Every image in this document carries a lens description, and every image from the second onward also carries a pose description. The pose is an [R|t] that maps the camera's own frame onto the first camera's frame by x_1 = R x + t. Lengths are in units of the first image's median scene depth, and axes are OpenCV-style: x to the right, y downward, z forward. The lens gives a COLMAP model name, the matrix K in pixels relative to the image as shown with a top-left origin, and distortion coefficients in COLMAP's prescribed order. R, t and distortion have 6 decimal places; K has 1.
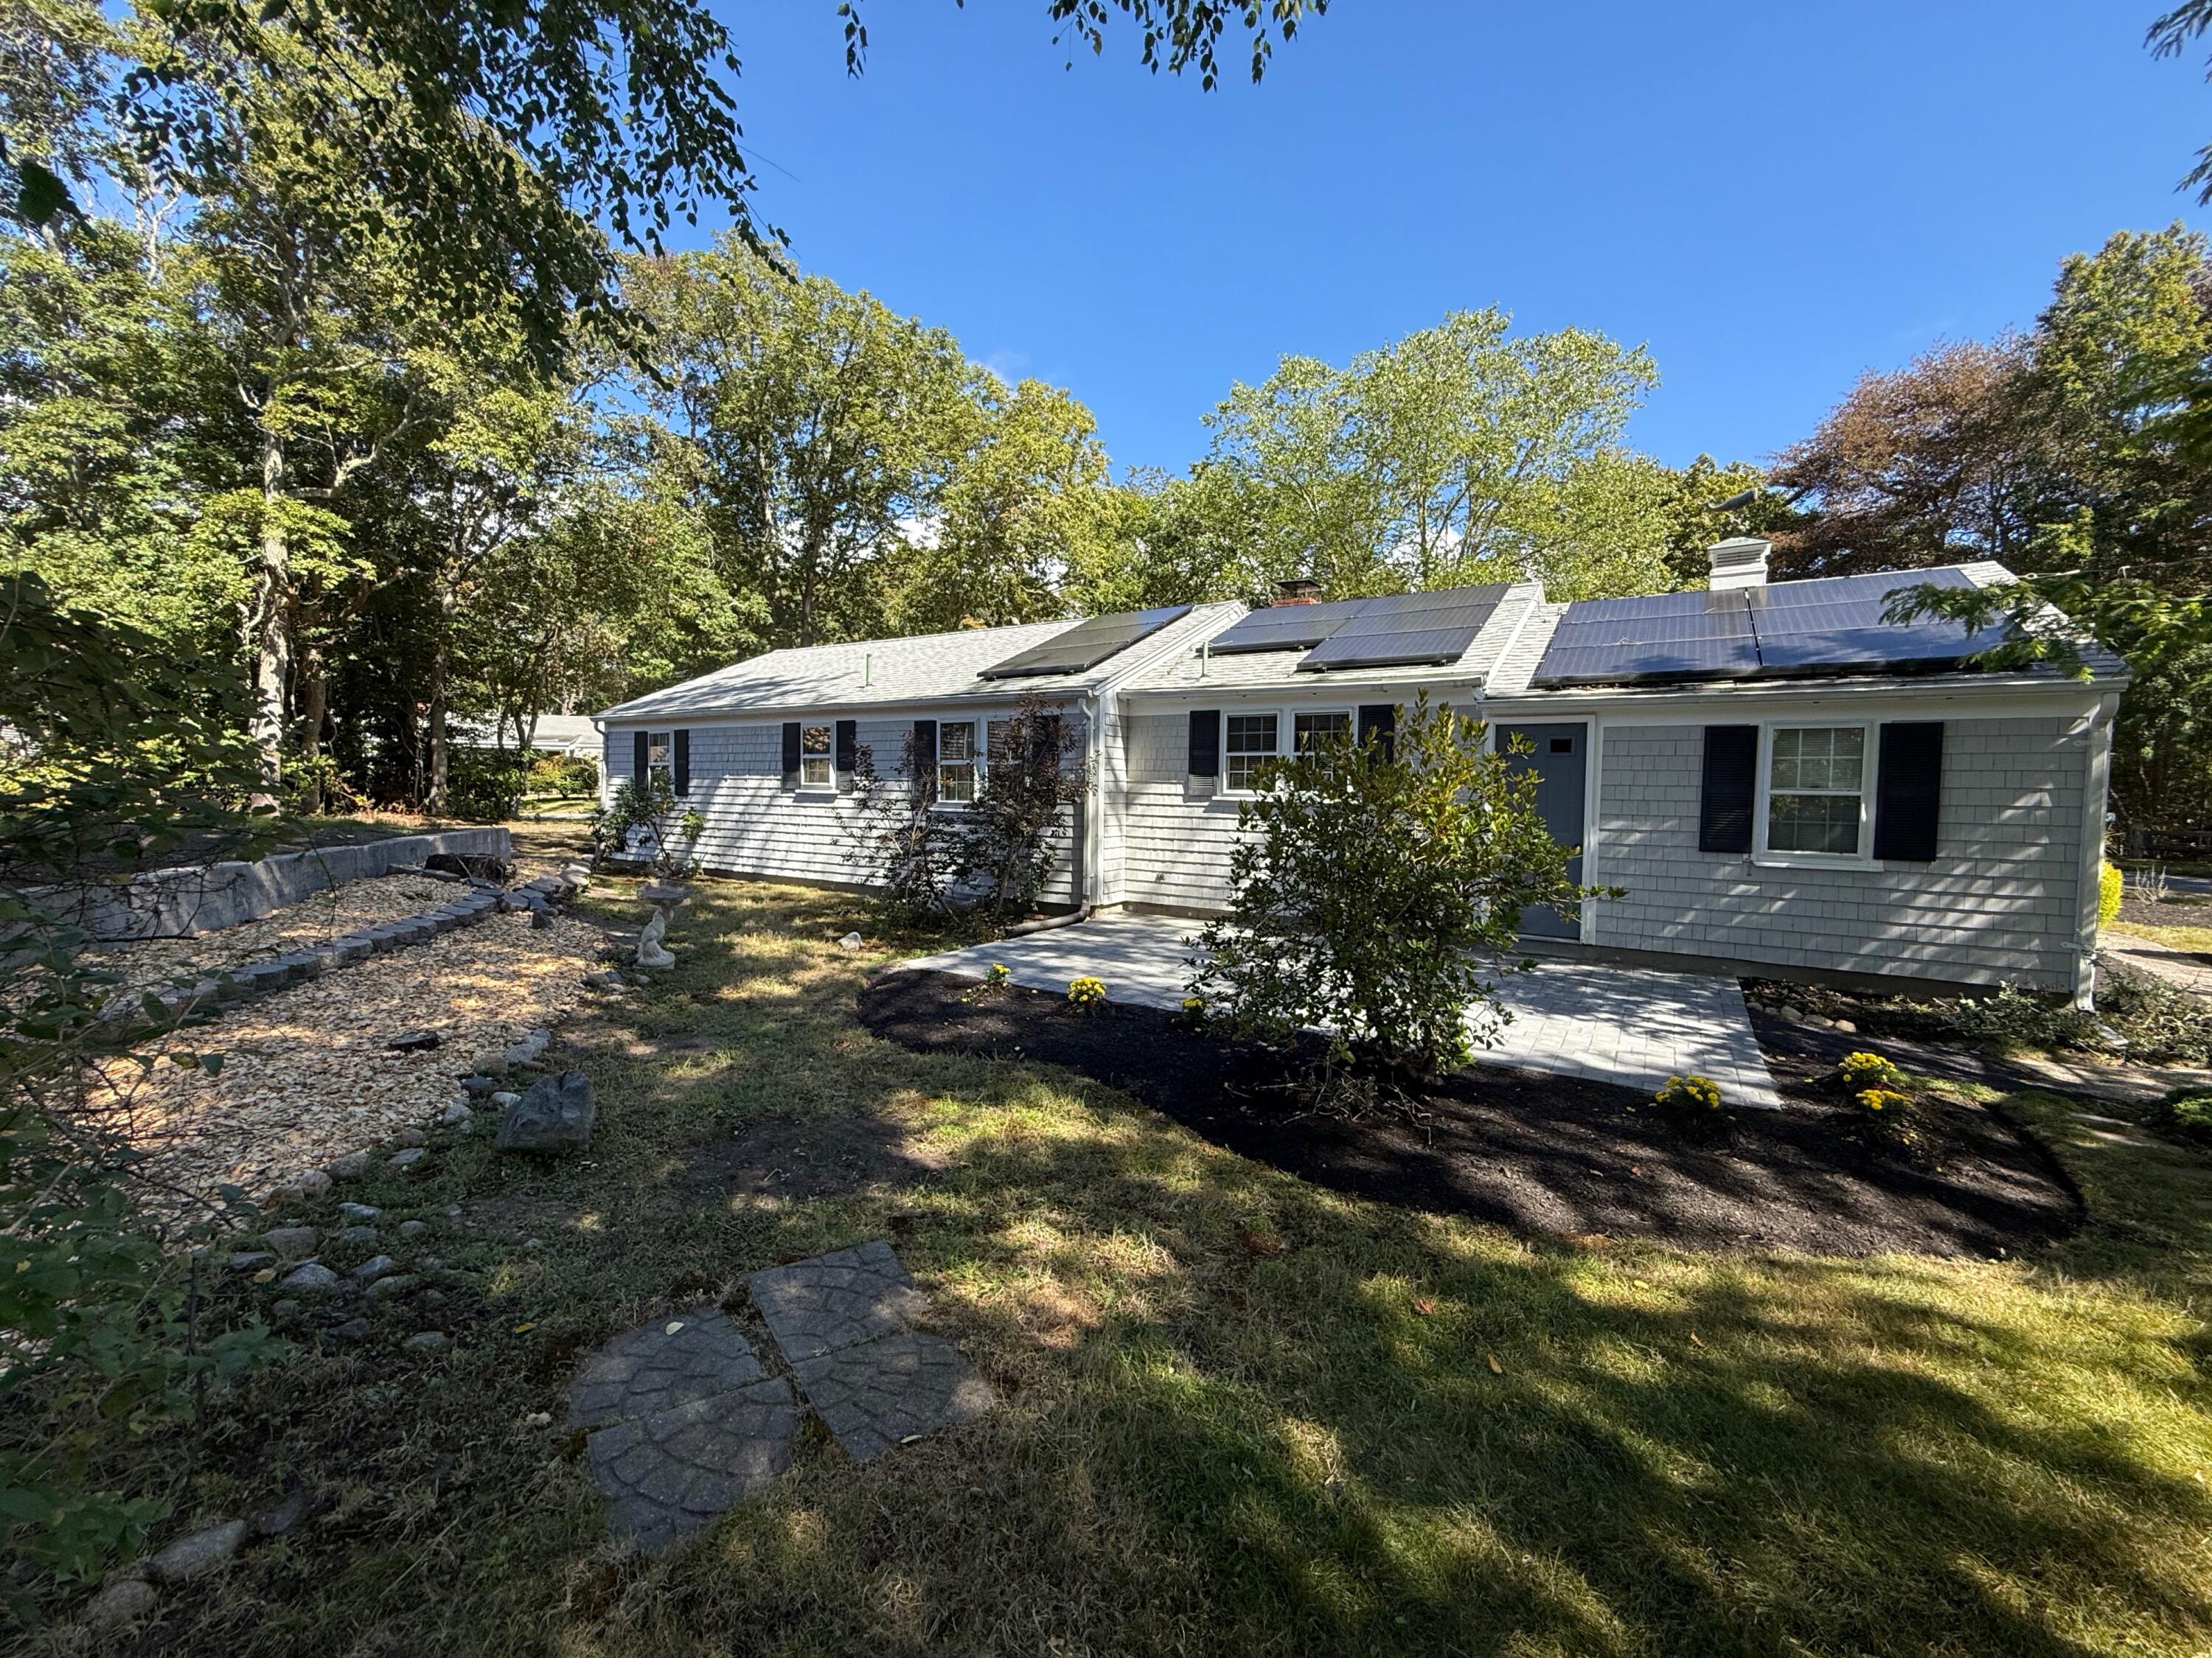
lens RADIAL K [[889.8, 0, 1109.1], [0, 889.8, 834.9], [0, 0, 1]] dist [-0.000427, 0.000285]
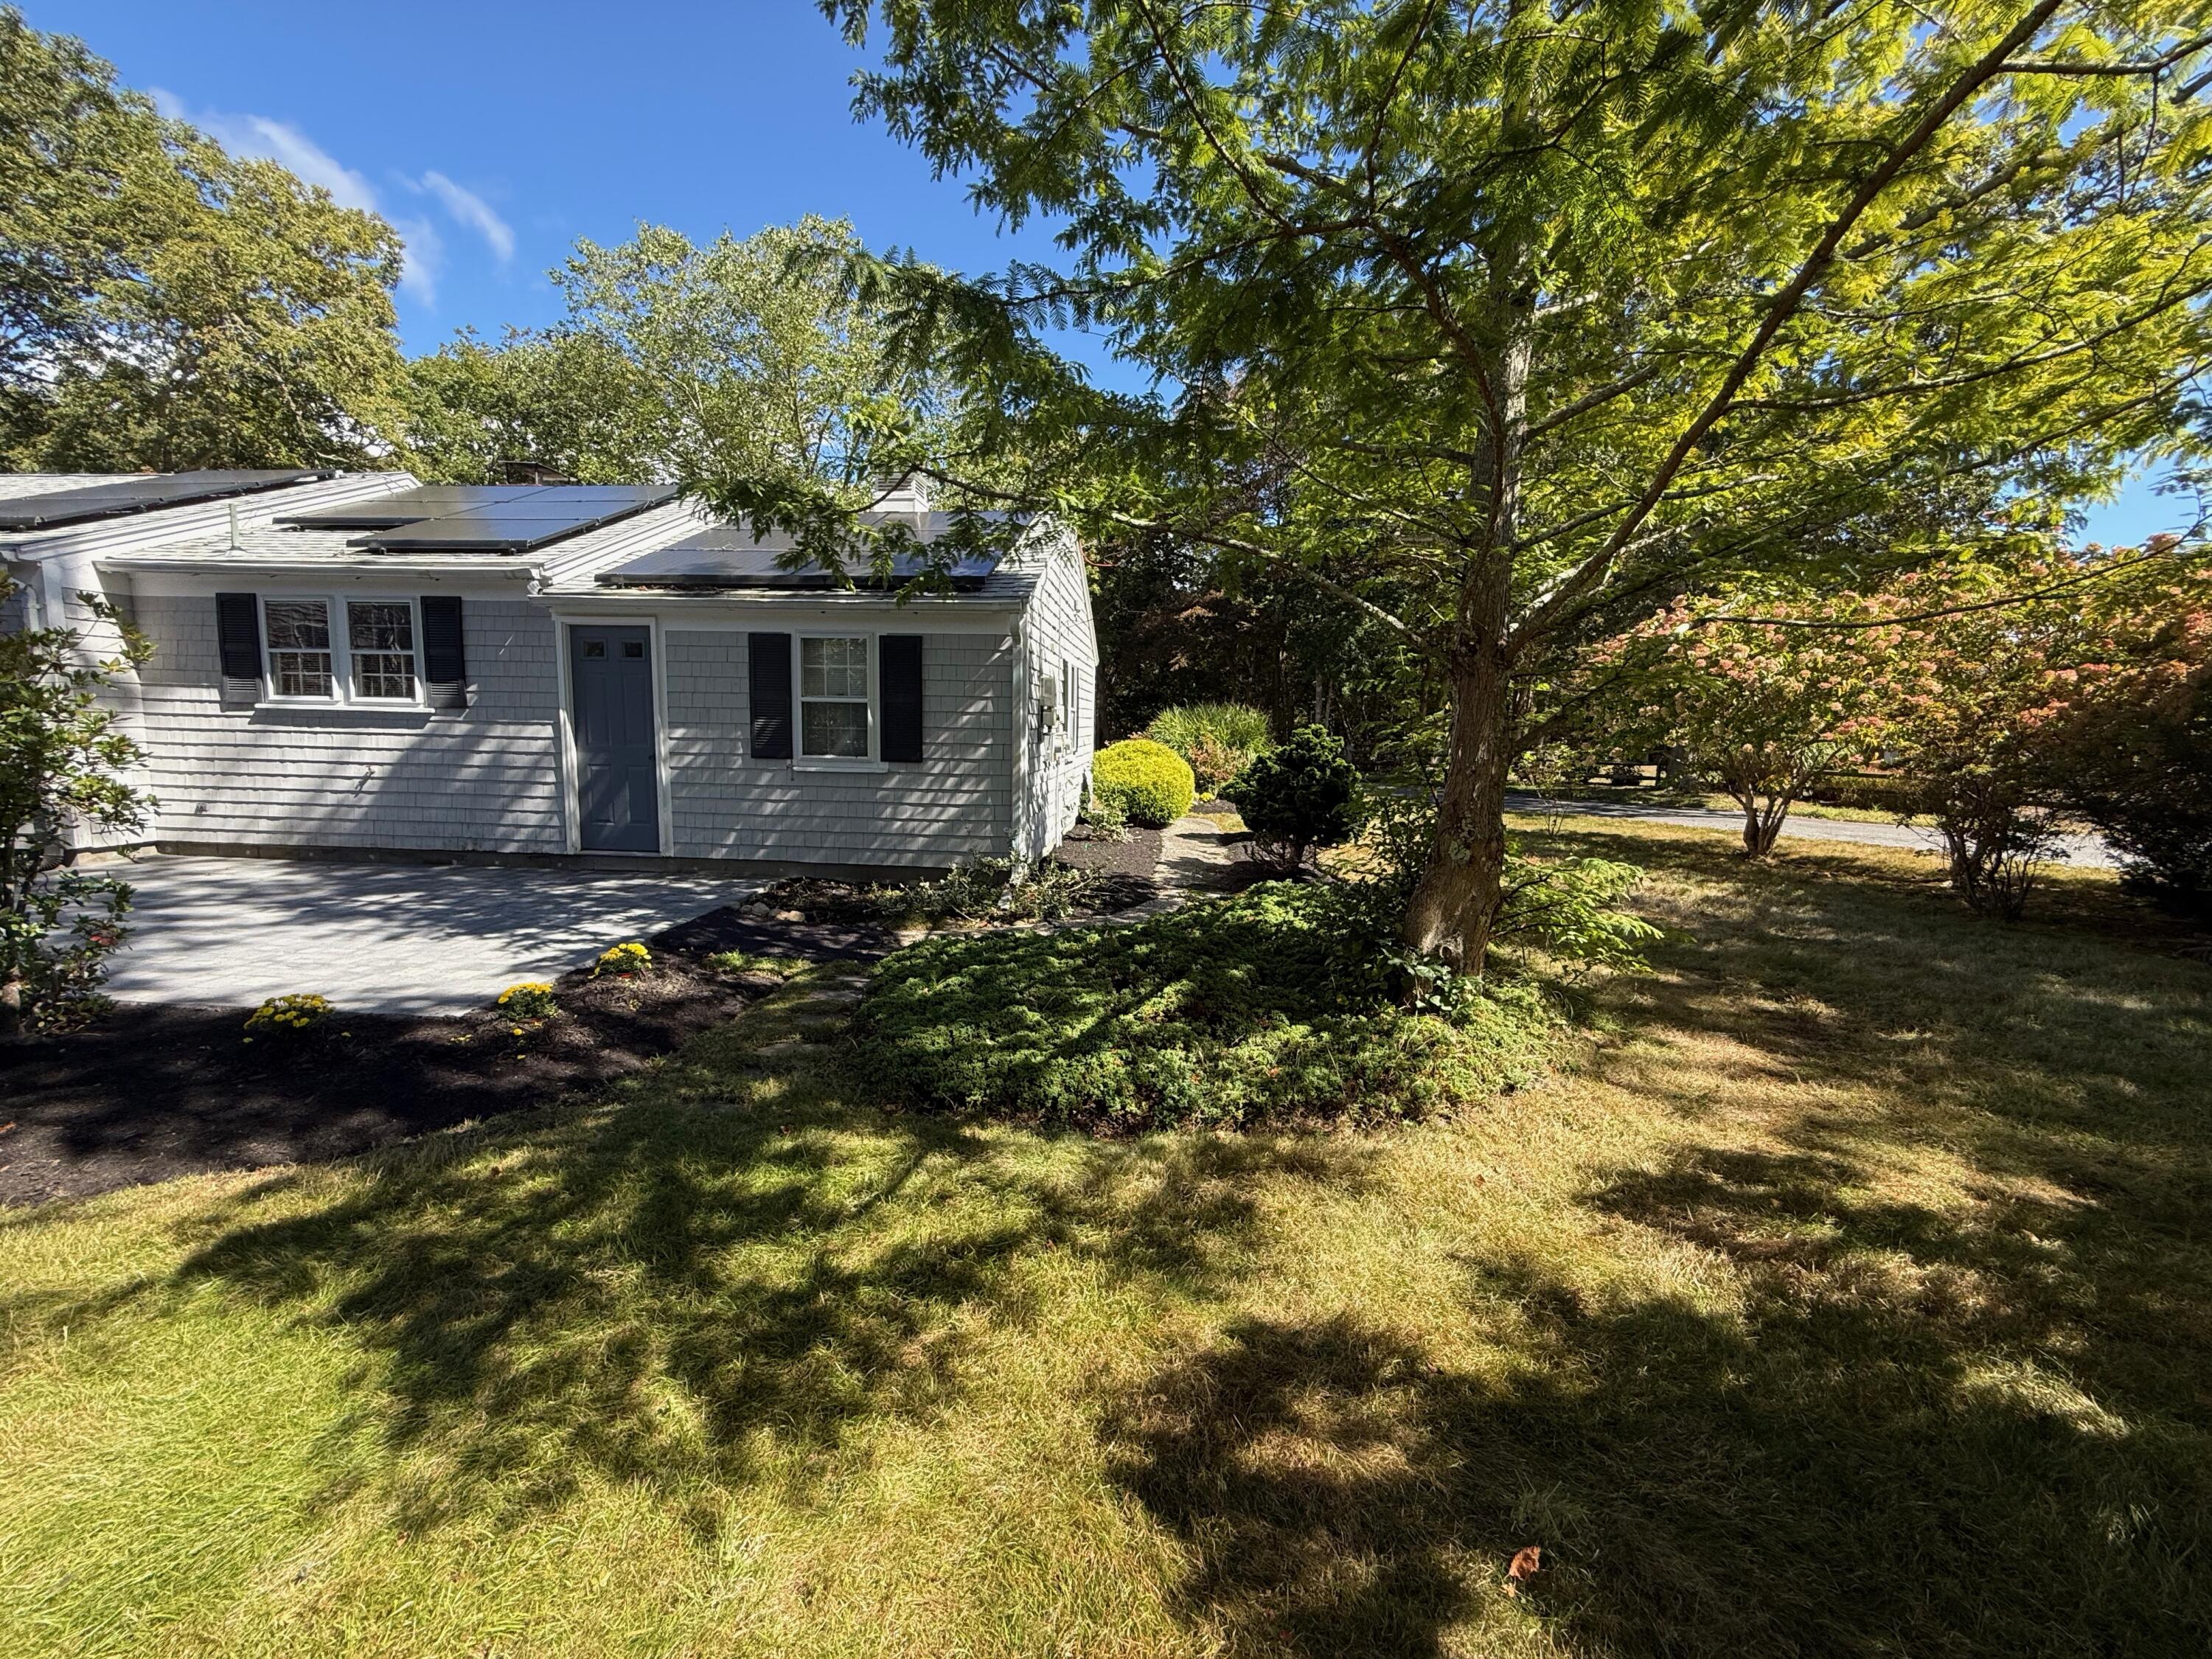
lens RADIAL K [[889.8, 0, 1109.9], [0, 889.8, 821.7], [0, 0, 1]] dist [-0.000427, 0.000285]
pose [[0.883759, -0.063448, 0.463621, 0.411837], [0.021391, 0.995207, 0.095422, 0.002025], [-0.467453, -0.074413, 0.880880, -0.067223]]
